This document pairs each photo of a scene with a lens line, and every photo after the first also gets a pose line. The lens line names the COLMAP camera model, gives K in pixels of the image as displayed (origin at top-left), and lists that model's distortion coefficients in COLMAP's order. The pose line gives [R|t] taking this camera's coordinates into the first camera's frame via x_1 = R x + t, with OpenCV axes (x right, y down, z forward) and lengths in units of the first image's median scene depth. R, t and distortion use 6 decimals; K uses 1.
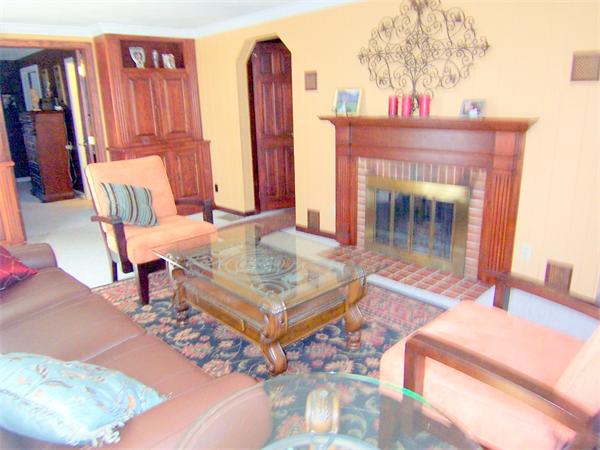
lens RADIAL K [[447.0, 0, 306.0], [0, 447.0, 239.9], [0, 0, 1]] dist [-0.039385, 0.002165]
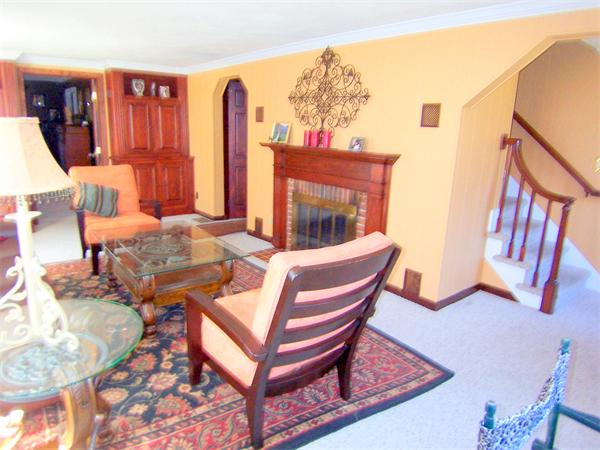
lens RADIAL K [[406.7, 0, 305.3], [0, 406.7, 238.7], [0, 0, 1]] dist [-0.027443, -0.011135]
pose [[0.994021, 0.081734, -0.072405, 0.265451], [-0.084329, 0.995873, -0.033540, 0.019559], [0.069365, 0.039445, 0.996811, -0.123657]]
